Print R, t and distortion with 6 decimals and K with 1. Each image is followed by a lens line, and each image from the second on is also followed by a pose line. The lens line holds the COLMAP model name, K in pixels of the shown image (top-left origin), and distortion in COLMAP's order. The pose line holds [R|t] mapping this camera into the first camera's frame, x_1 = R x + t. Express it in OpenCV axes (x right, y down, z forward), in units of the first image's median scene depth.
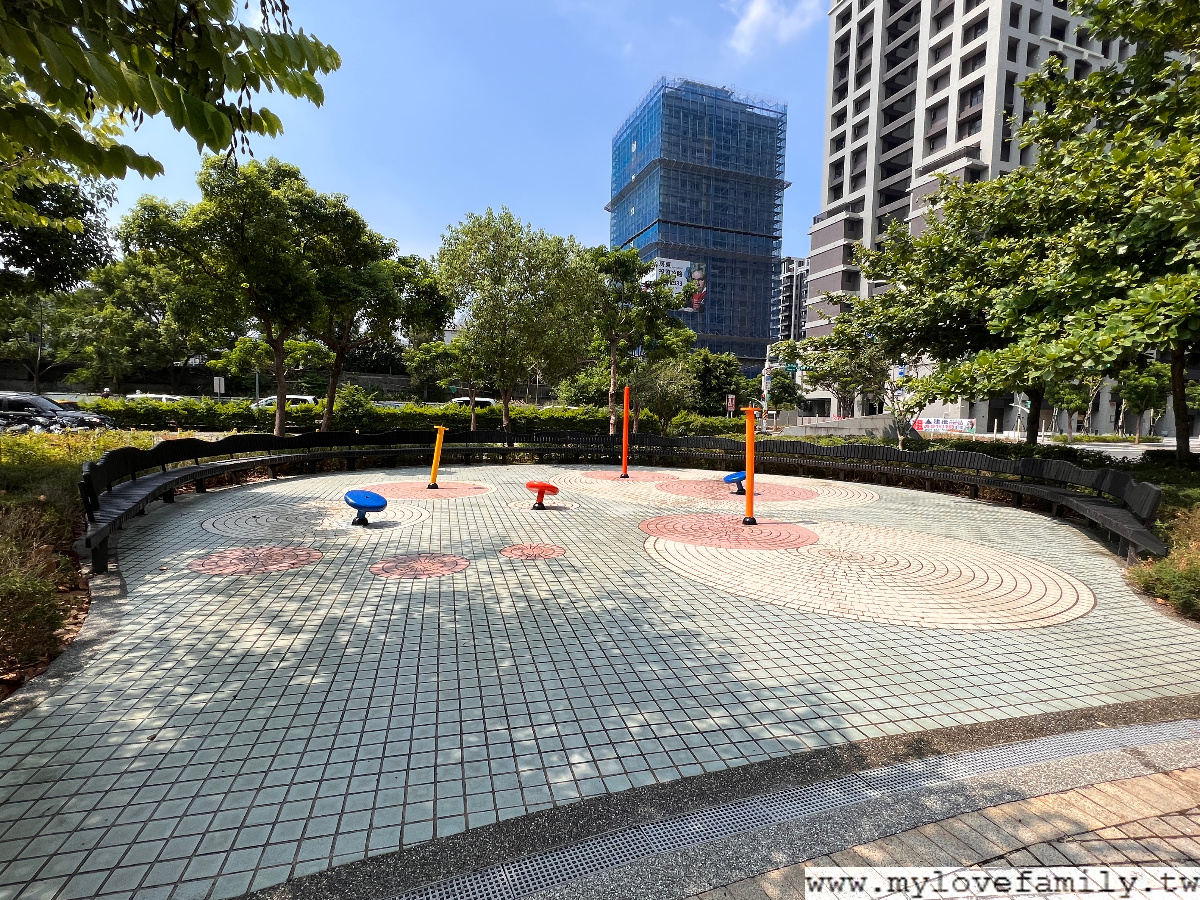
lens RADIAL K [[583.9, 0, 601.3], [0, 583.9, 454.6], [0, 0, 1]] dist [0.012120, -0.000114]
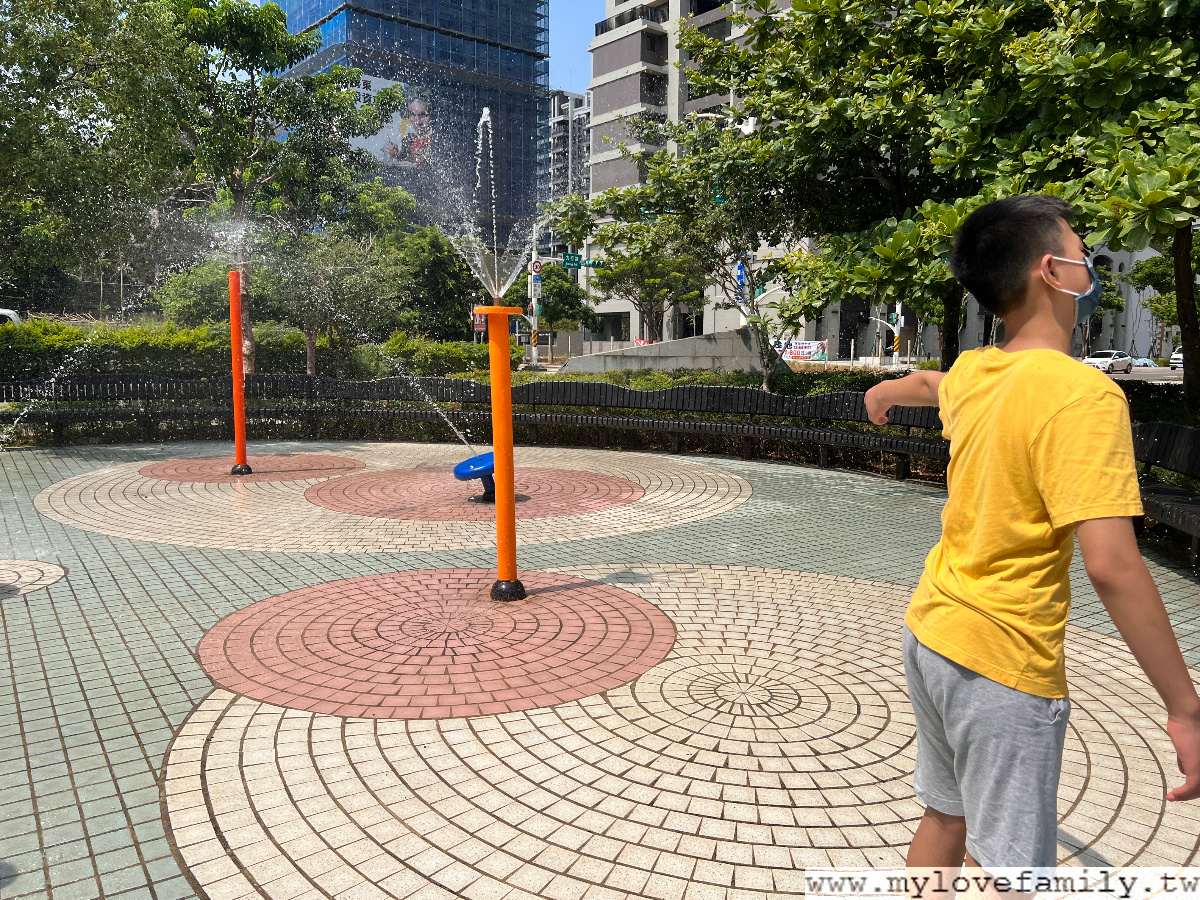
lens RADIAL K [[913.2, 0, 582.2], [0, 913.2, 449.2], [0, 0, 1]] dist [0.096417, -0.167720]
pose [[0.947827, -0.049305, 0.314951, 0.020557], [0.033431, 0.997893, 0.055610, -0.003178], [-0.317029, -0.042180, 0.947478, 0.074016]]
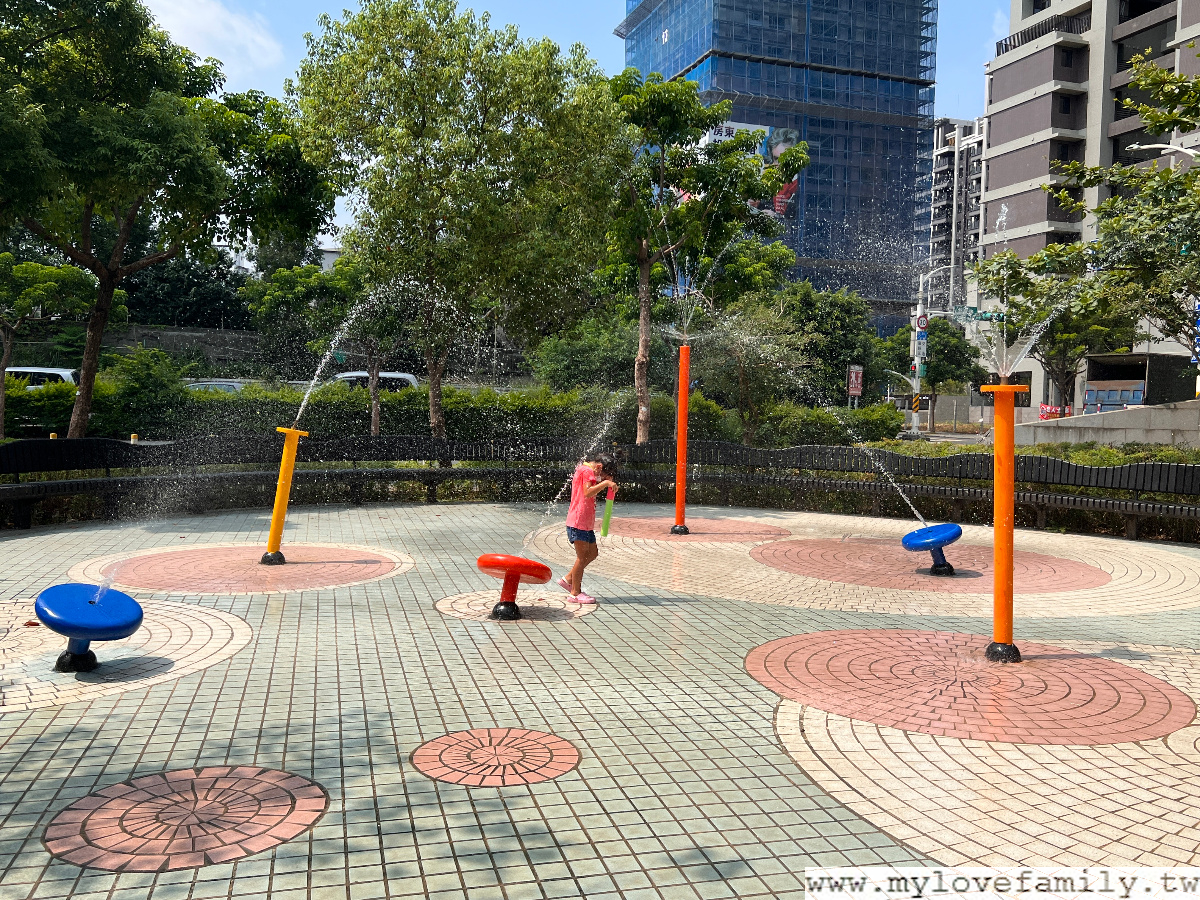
lens RADIAL K [[1042.3, 0, 600.0], [0, 1042.3, 450.0], [0, 0, 1]] dist [0.035637, -0.014298]
pose [[0.999972, -0.001719, -0.007235, -0.006415], [0.001550, 0.999728, -0.023289, -0.003029], [0.007273, 0.023277, 0.999703, 0.044191]]
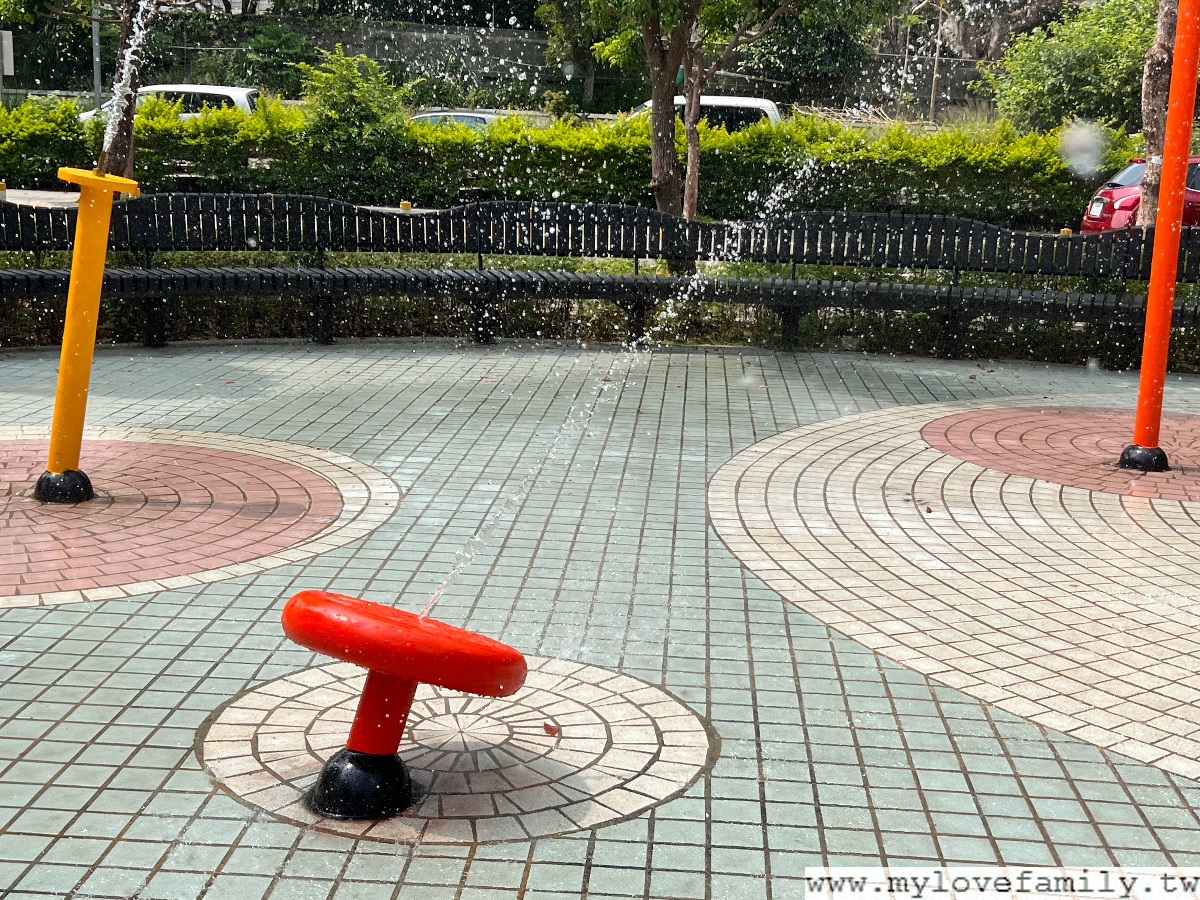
lens RADIAL K [[1560.2, 0, 600.0], [0, 1560.2, 450.0], [0, 0, 1]] dist [0.178304, -0.473198]
pose [[0.944564, 0.072882, -0.320135, 0.011765], [-0.035721, 0.992075, 0.120459, -0.006901], [0.326378, -0.102346, 0.939682, 0.141119]]
